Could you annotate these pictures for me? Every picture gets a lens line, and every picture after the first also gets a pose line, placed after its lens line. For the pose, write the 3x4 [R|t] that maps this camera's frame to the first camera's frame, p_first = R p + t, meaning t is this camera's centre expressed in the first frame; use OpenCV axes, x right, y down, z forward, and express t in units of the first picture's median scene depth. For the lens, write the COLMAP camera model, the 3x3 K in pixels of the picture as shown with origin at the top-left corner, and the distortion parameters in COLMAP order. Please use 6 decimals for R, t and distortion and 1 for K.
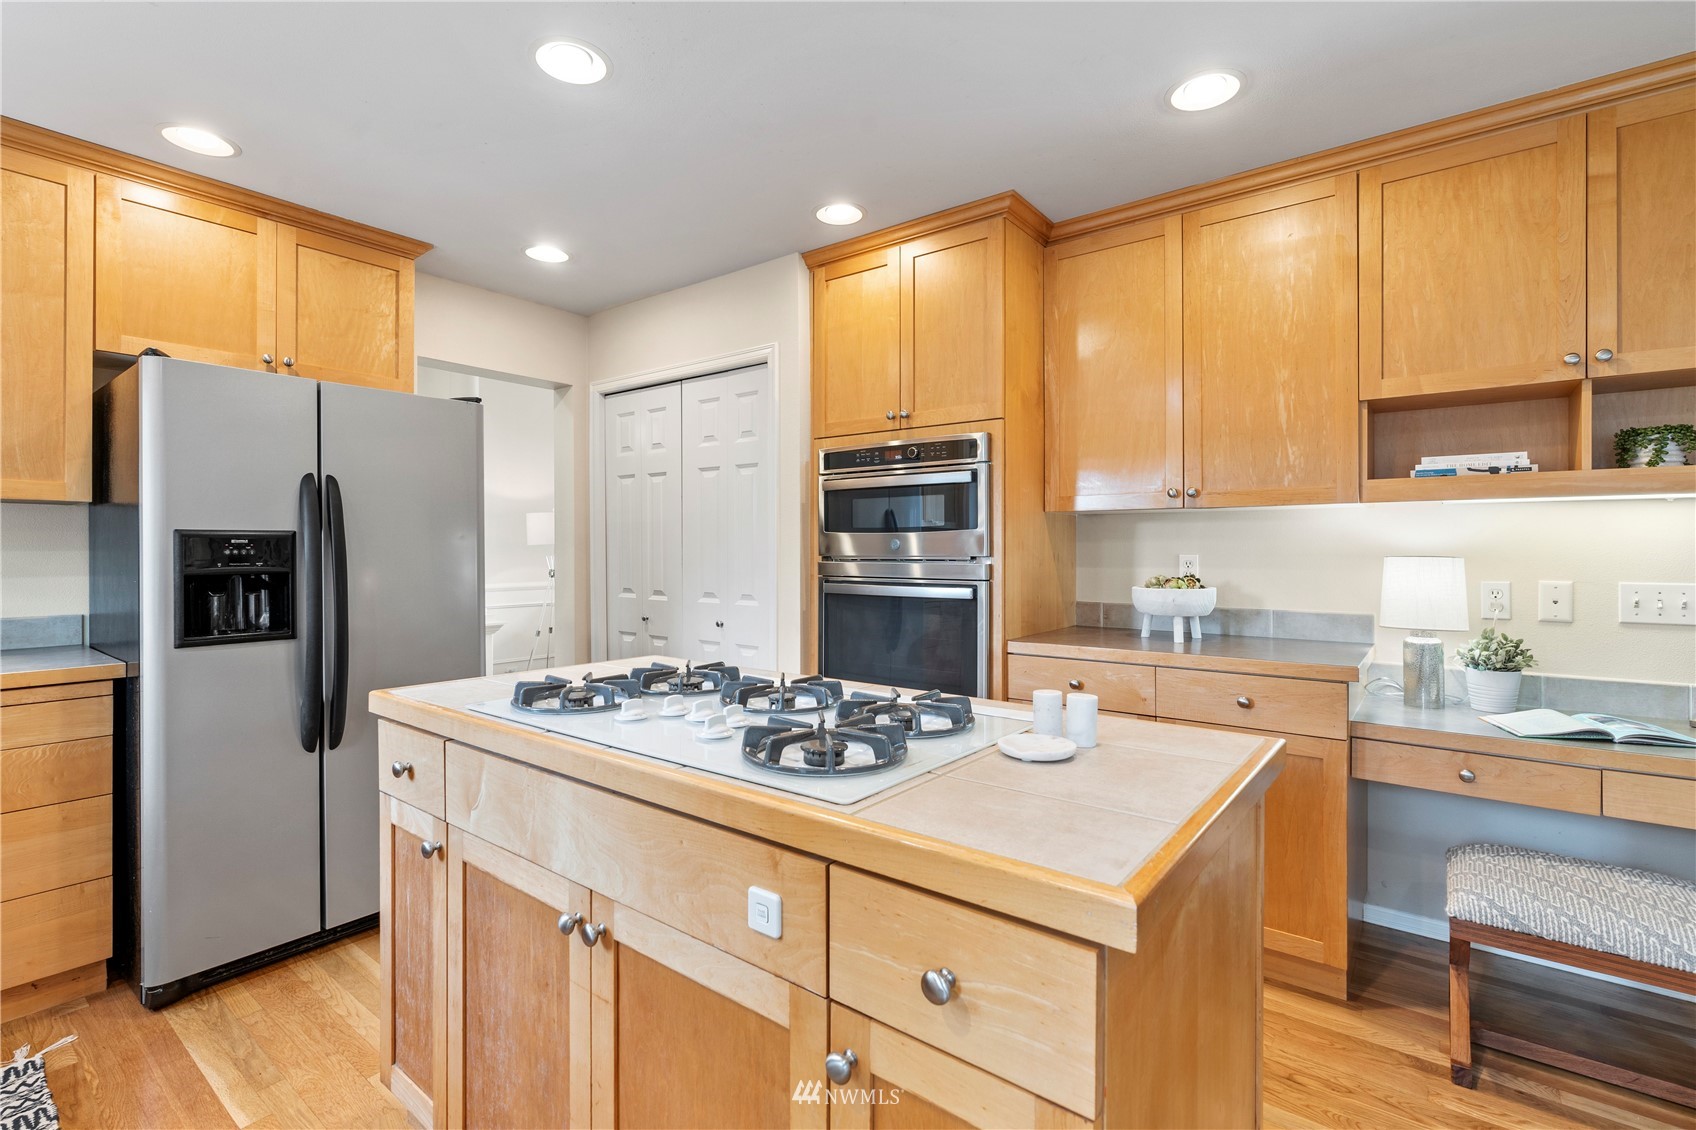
lens RADIAL K [[770.9, 0, 847.1], [0, 770.9, 545.3], [0, 0, 1]] dist [-0.009422, 0.002695]
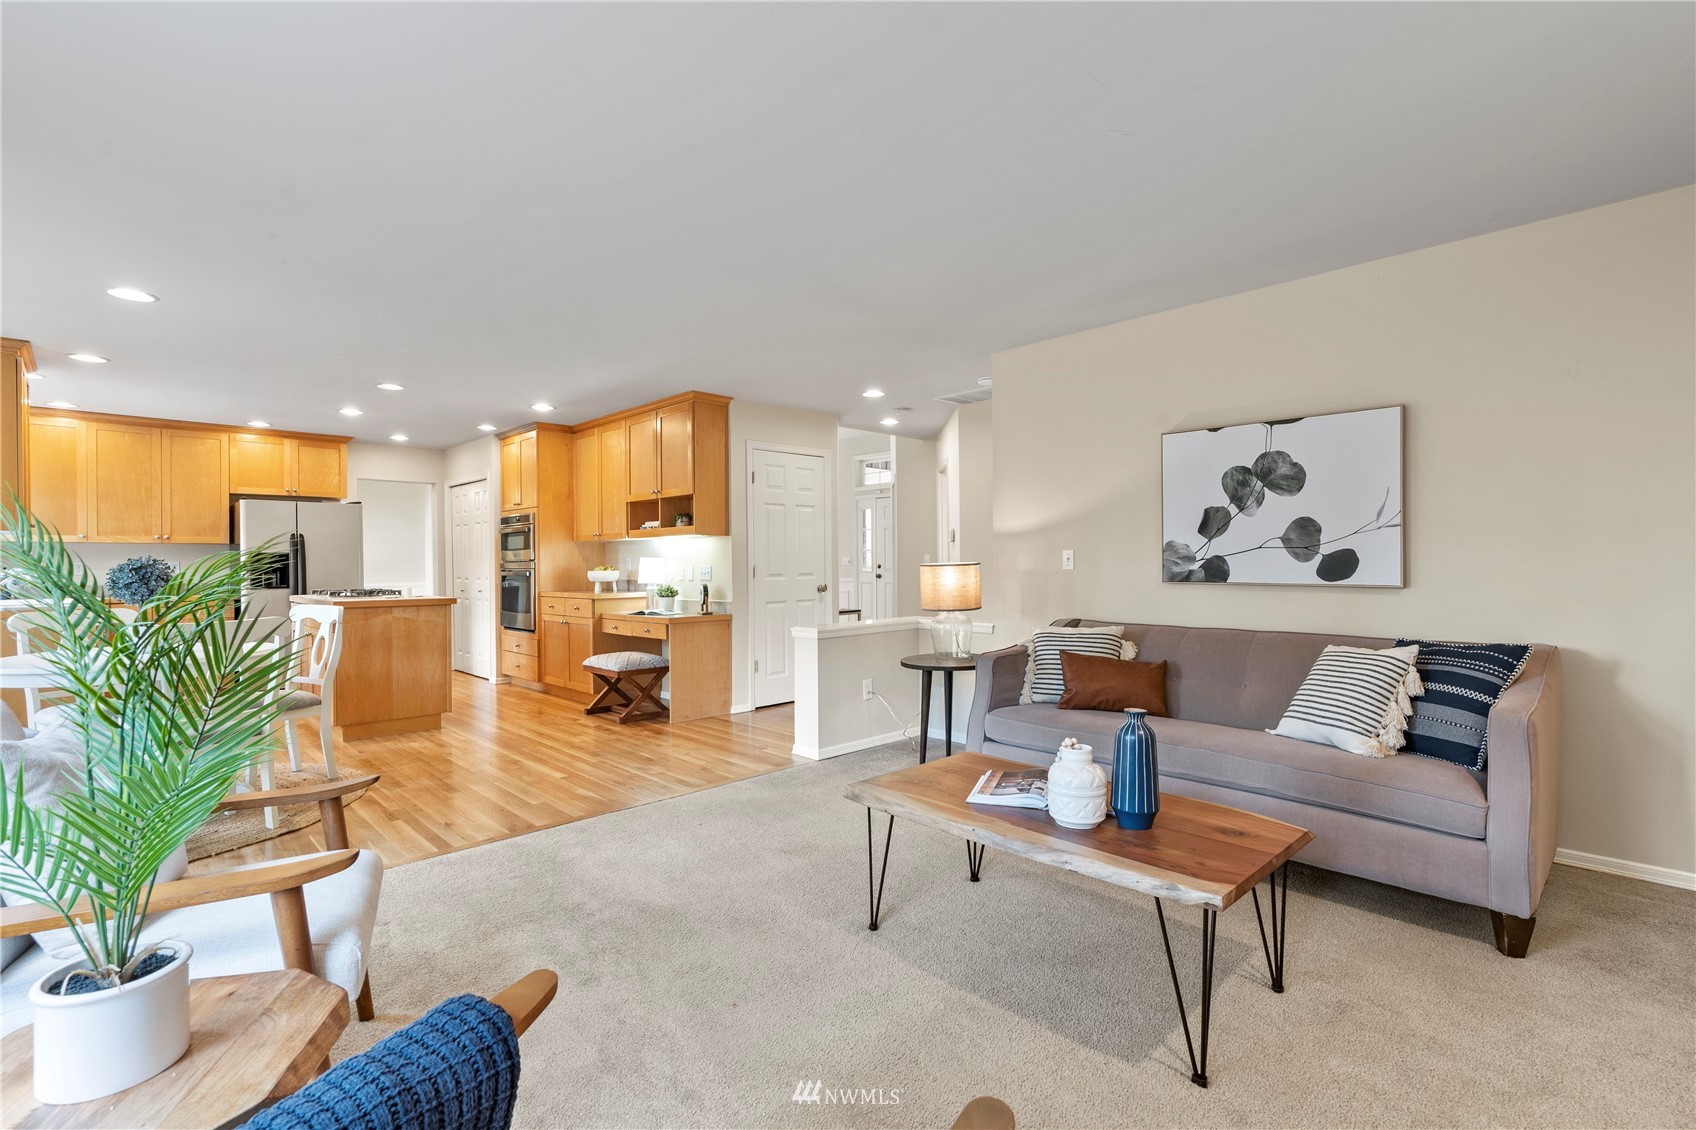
lens RADIAL K [[770.9, 0, 854.5], [0, 770.9, 563.9], [0, 0, 1]] dist [-0.009422, 0.002695]
pose [[0.991215, -0.007874, -0.132028, 1.888494], [0.008455, 0.999957, 0.003846, 0.033152], [0.131992, -0.004929, 0.991238, -1.701272]]
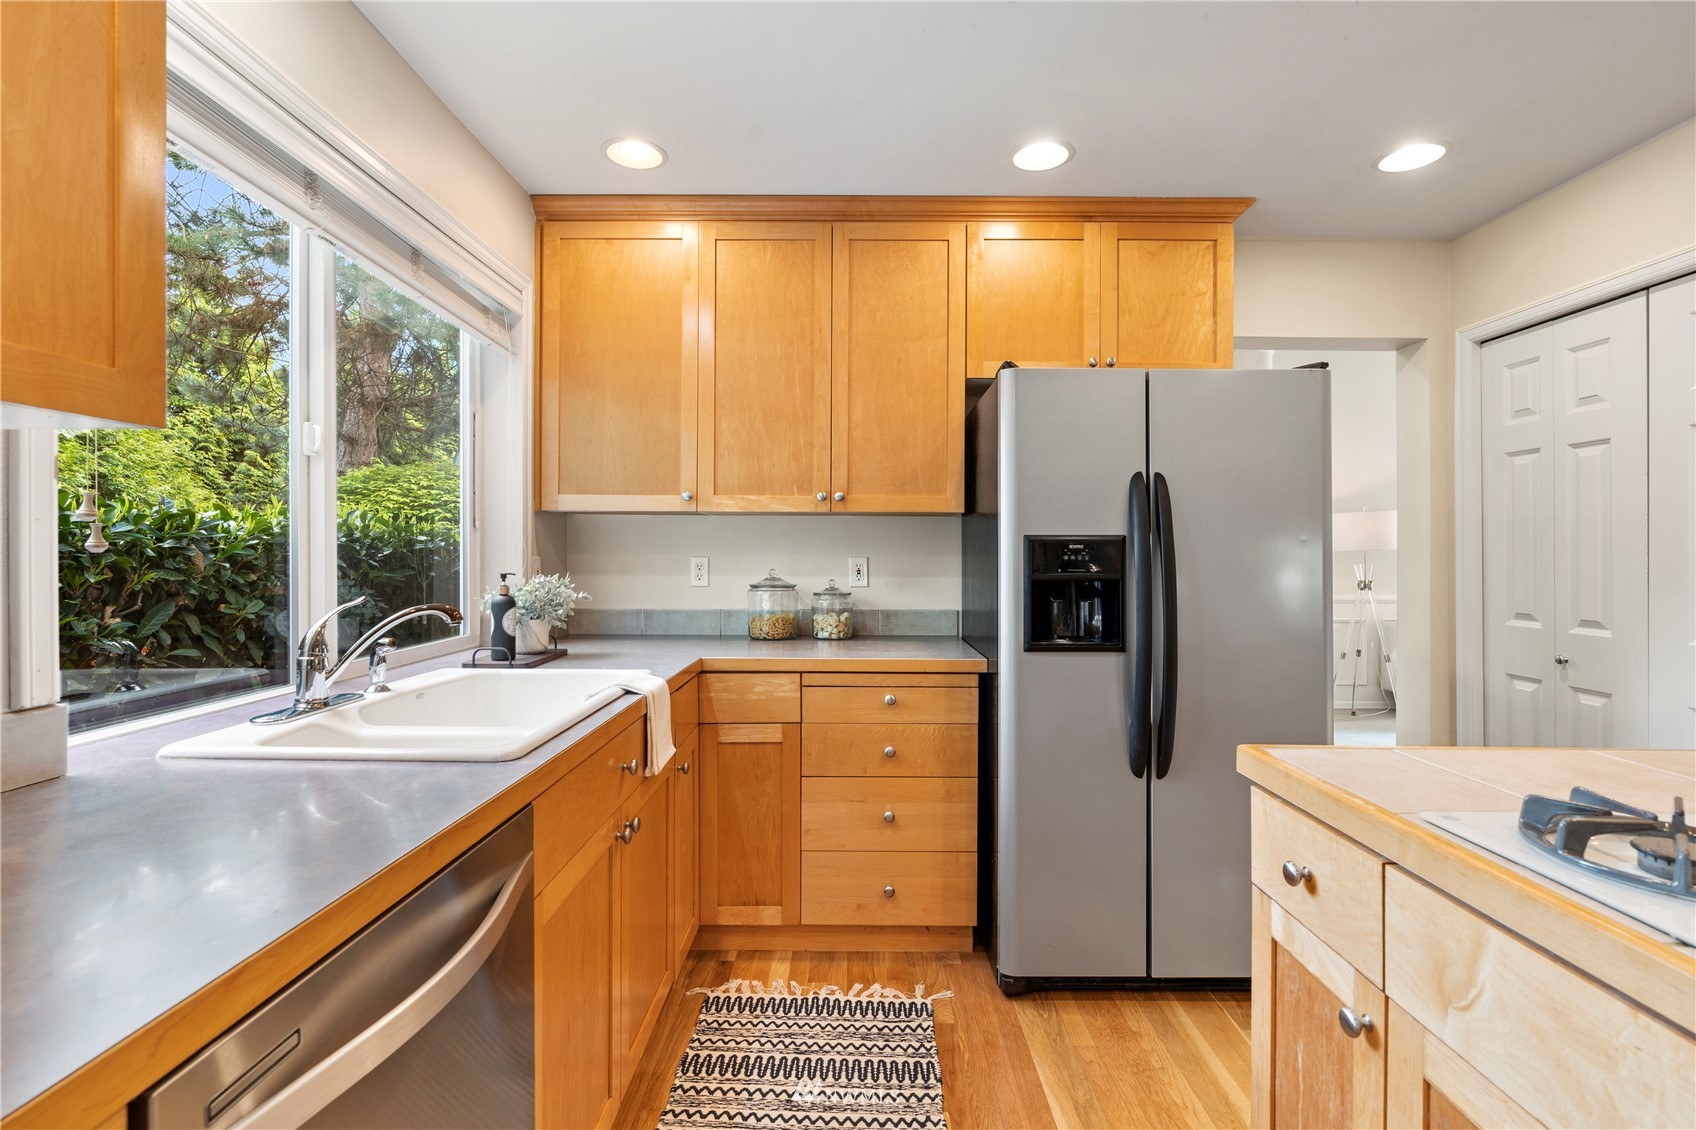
lens RADIAL K [[770.9, 0, 849.5], [0, 770.9, 555.2], [0, 0, 1]] dist [-0.009422, 0.002695]
pose [[0.607031, 0.006123, -0.794654, -0.182063], [-0.002193, 0.999979, 0.006030, 0.000471], [0.794675, -0.001918, 0.607032, 0.171726]]
